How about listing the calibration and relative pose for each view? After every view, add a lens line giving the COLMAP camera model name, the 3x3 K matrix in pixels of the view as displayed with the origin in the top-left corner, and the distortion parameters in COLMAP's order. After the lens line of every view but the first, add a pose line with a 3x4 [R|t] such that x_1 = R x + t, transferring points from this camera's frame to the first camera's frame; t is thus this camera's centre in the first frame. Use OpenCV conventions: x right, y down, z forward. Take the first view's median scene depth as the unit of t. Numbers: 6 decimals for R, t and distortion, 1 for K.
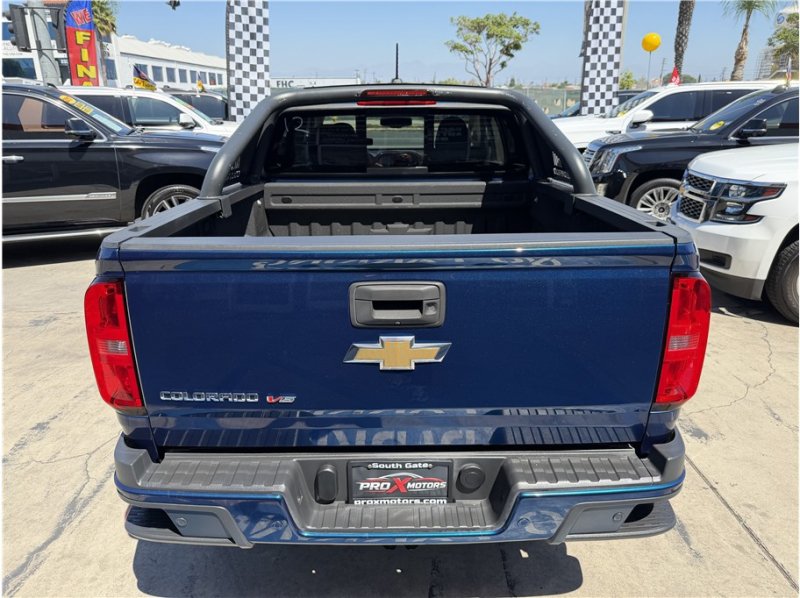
lens RADIAL K [[559.9, 0, 396.6], [0, 559.9, 297.9], [0, 0, 1]] dist [0.022546, -0.035262]
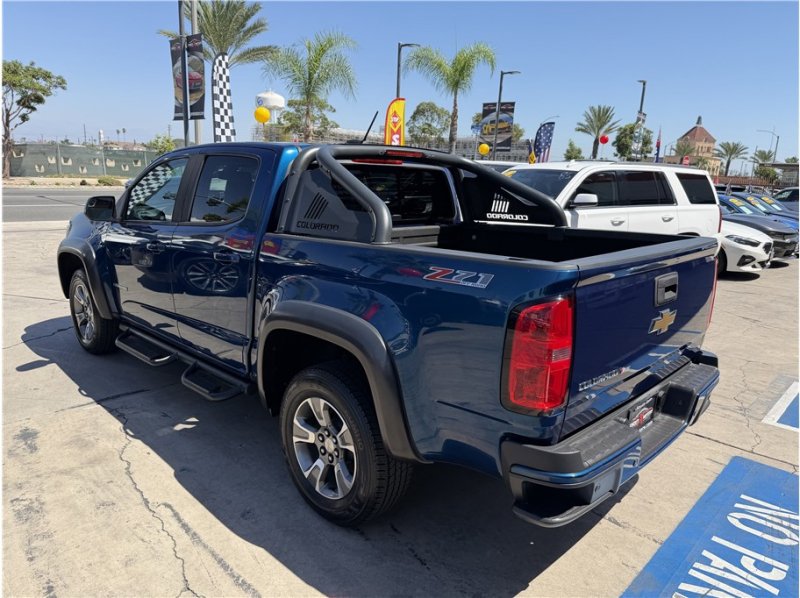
lens RADIAL K [[559.9, 0, 403.7], [0, 559.9, 302.9], [0, 0, 1]] dist [0.022546, -0.035262]
pose [[0.698473, -0.128139, 0.704071, -0.894349], [0.194962, 0.980697, -0.014927, -0.037588], [-0.688568, 0.147693, 0.709973, 0.215099]]
